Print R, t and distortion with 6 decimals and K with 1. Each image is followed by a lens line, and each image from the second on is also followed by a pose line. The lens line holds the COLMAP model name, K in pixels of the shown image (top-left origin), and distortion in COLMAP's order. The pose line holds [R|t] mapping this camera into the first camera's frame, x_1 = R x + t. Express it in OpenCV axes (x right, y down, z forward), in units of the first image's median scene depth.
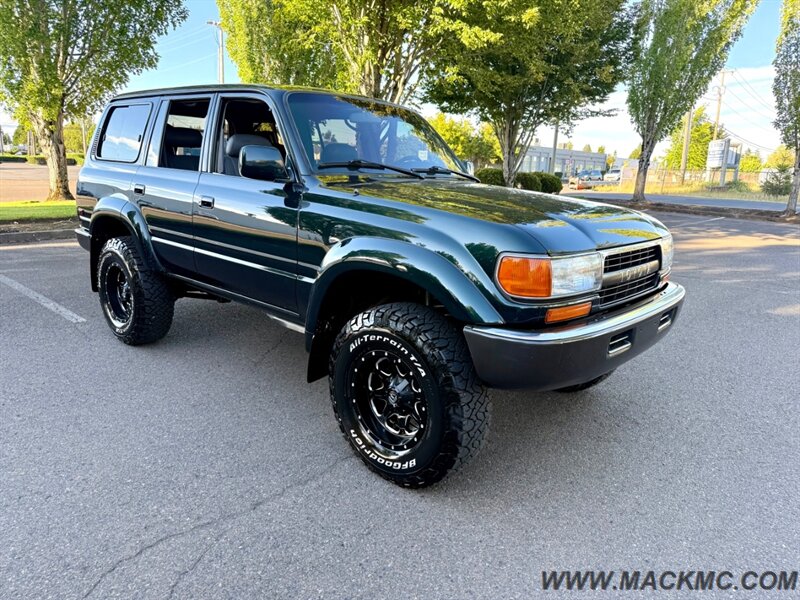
lens RADIAL K [[564.5, 0, 402.2], [0, 564.5, 301.2], [0, 0, 1]] dist [0.019123, -0.025491]
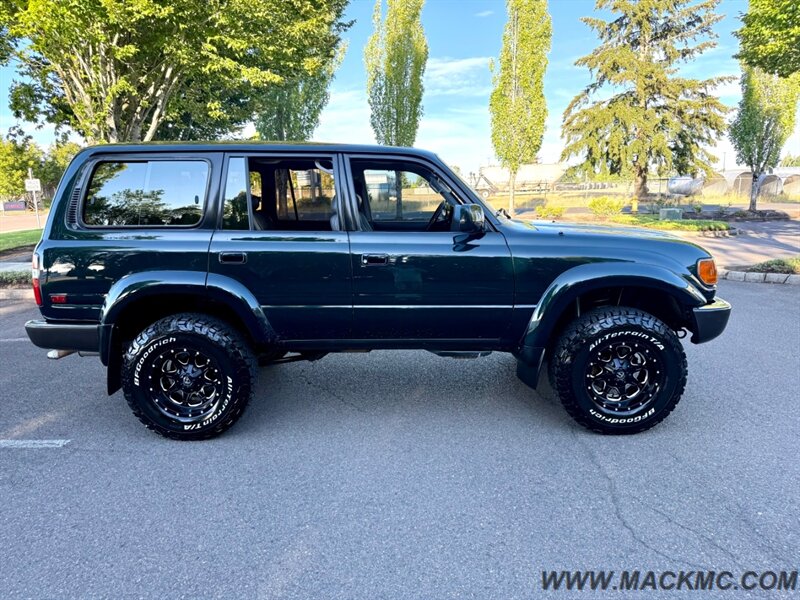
lens RADIAL K [[564.5, 0, 401.3], [0, 564.5, 301.5], [0, 0, 1]] dist [0.019123, -0.025491]
pose [[0.751096, -0.174942, 0.636593, -0.771794], [0.196517, 0.979787, 0.037391, -0.099771], [-0.630267, 0.097017, 0.770293, 0.144151]]
